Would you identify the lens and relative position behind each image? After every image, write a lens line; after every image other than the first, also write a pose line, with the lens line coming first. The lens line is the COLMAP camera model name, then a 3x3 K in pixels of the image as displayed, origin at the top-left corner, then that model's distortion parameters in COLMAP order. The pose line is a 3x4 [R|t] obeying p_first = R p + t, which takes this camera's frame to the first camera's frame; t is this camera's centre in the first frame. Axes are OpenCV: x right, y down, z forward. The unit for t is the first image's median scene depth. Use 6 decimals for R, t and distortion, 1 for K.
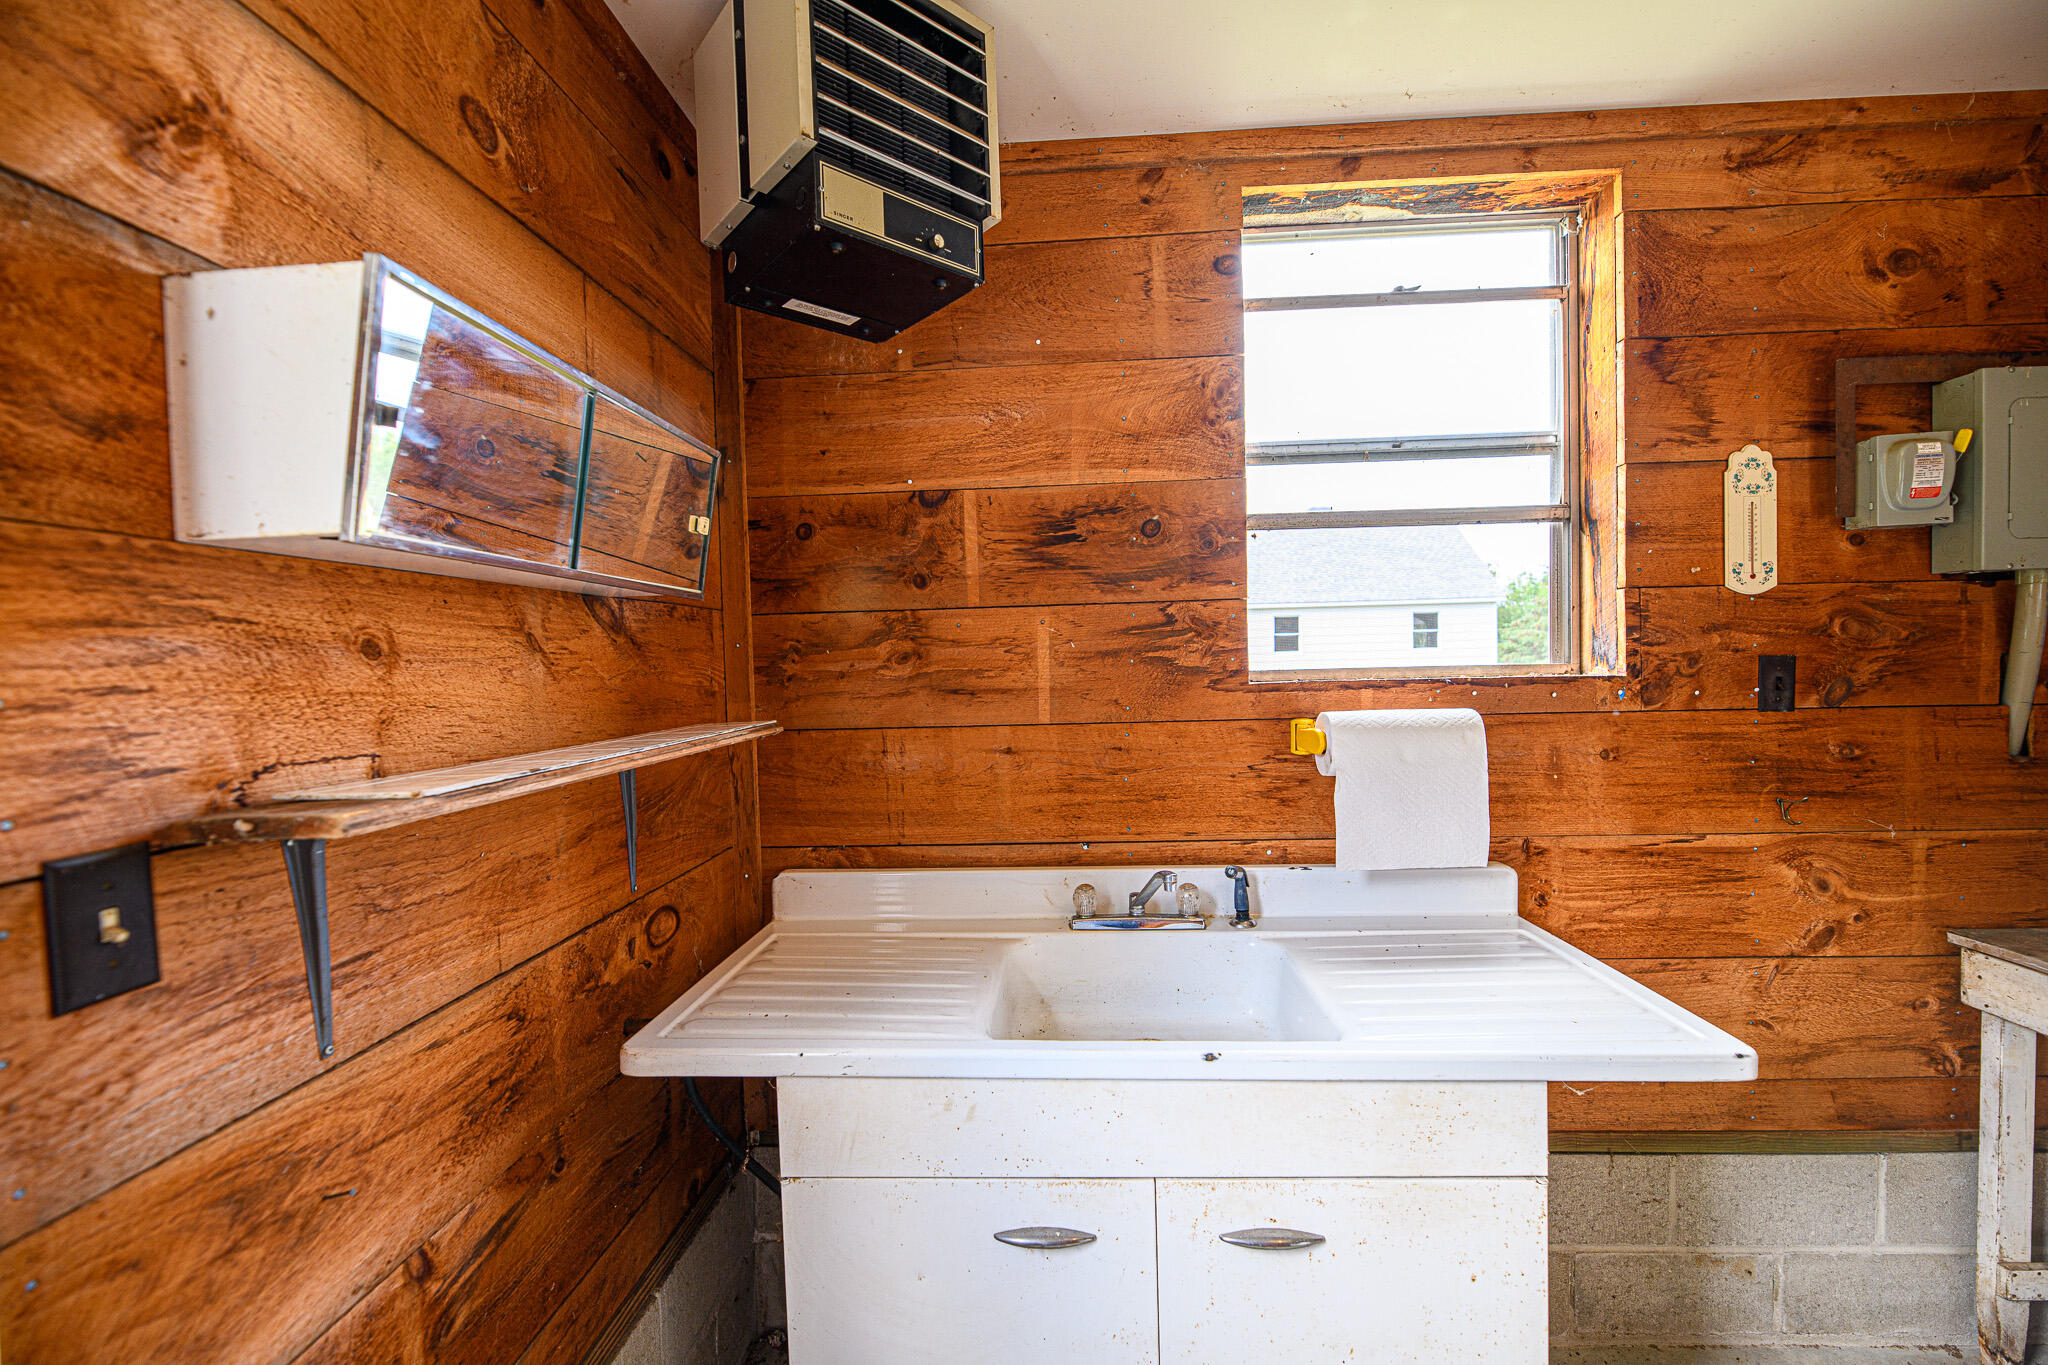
lens RADIAL K [[826.0, 0, 1028.0], [0, 826.0, 687.0], [0, 0, 1]] dist [0.001917, -0.004331]
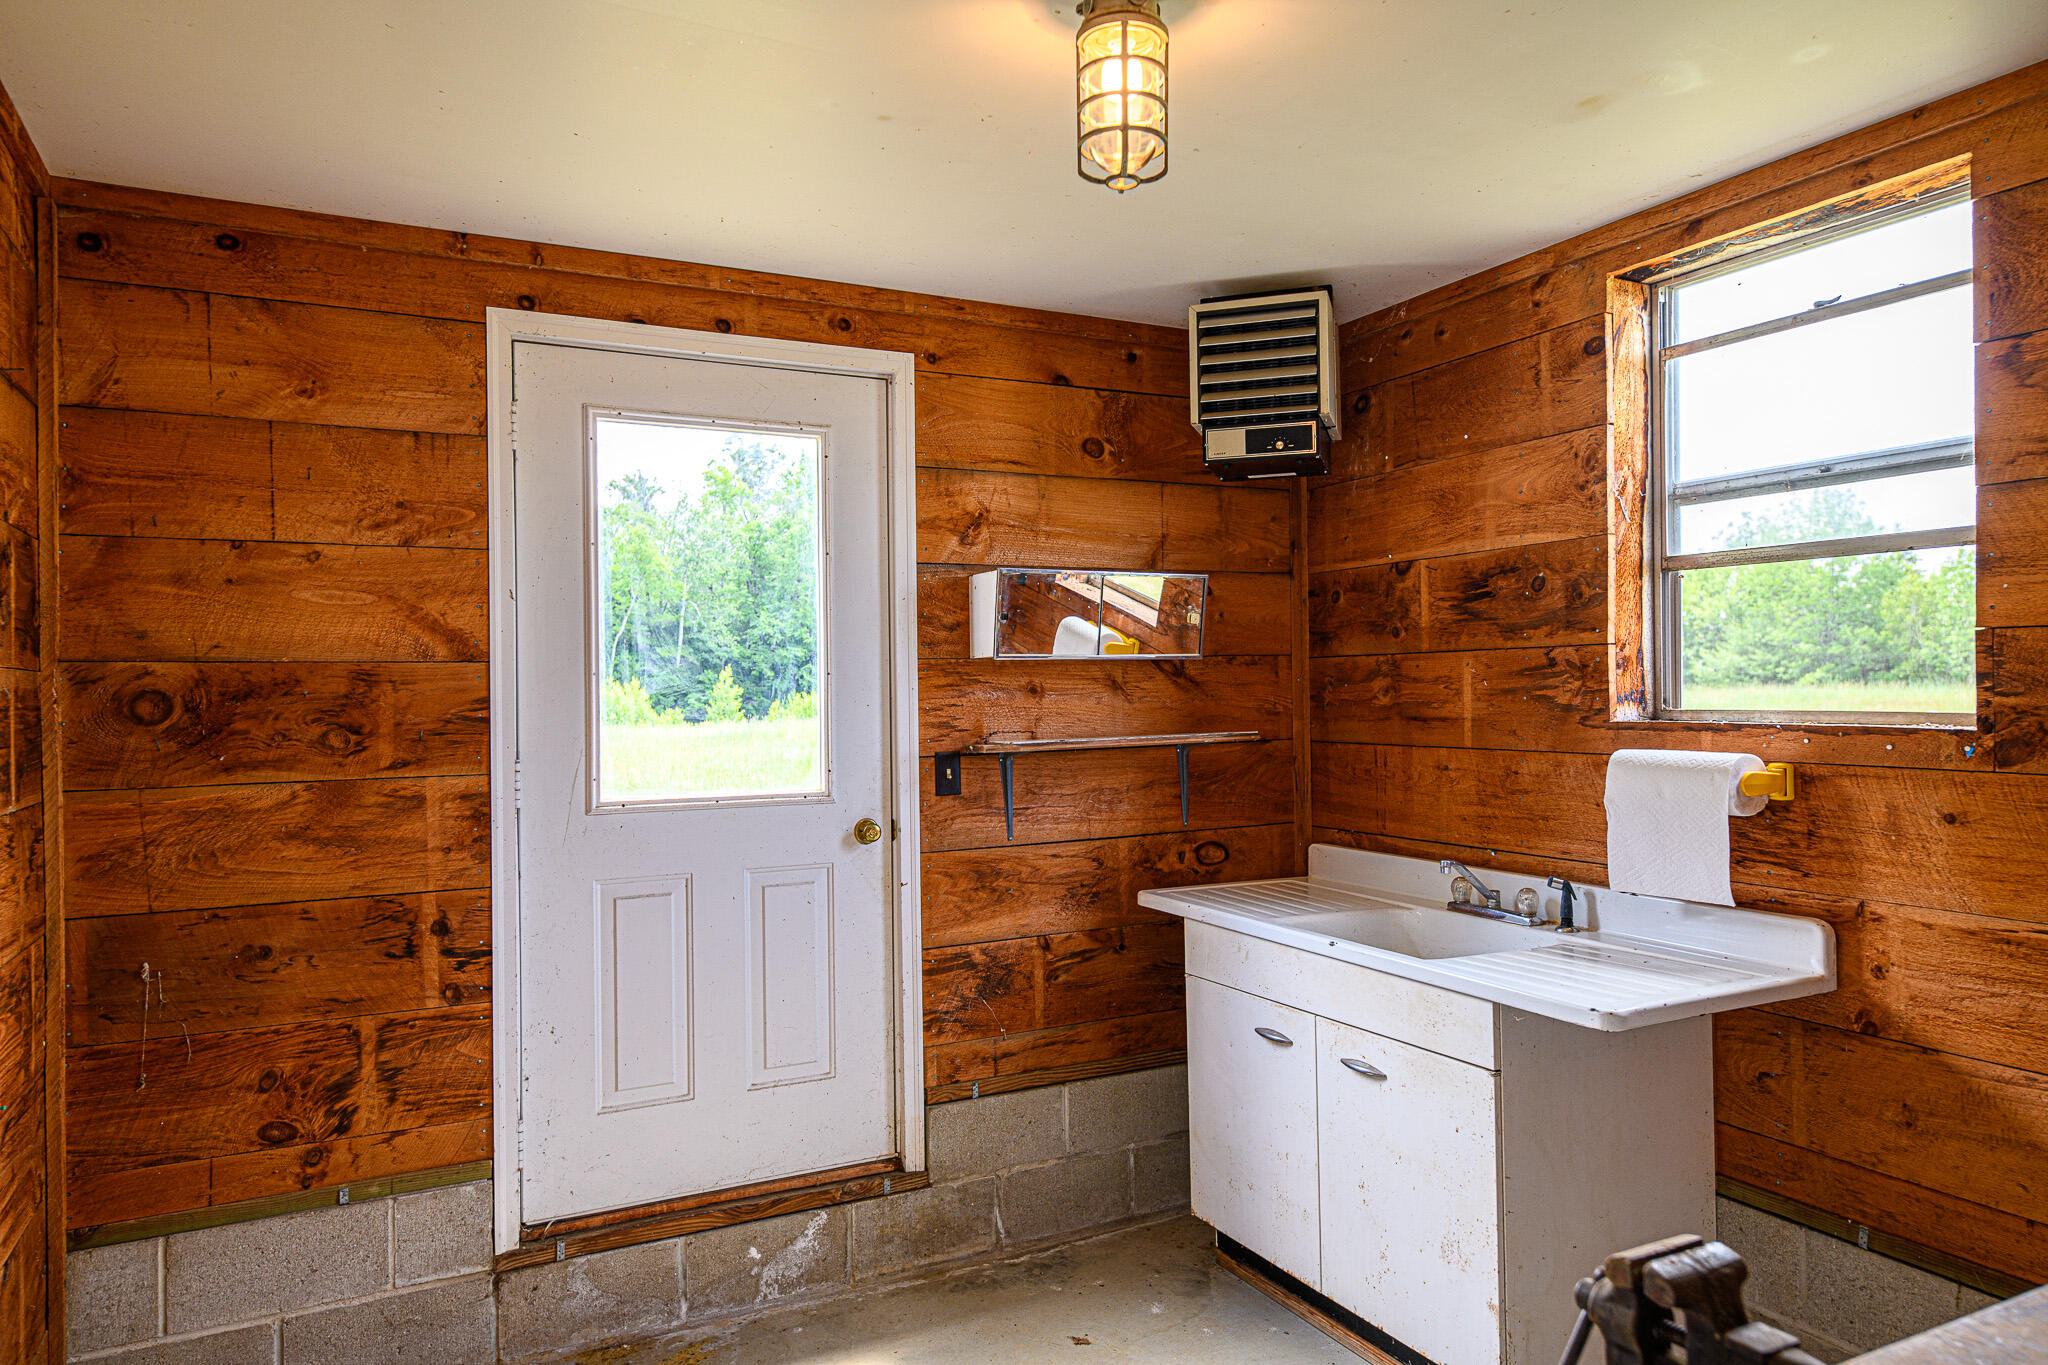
lens RADIAL K [[1344.7, 0, 1024.0], [0, 1344.7, 682.5], [0, 0, 1]] dist [0.037922, 0.001288]
pose [[0.502023, 0.015366, -0.864718, 1.438652], [-0.024091, 0.999703, 0.003778, -0.044032], [0.864519, 0.018935, 0.502243, -0.576299]]
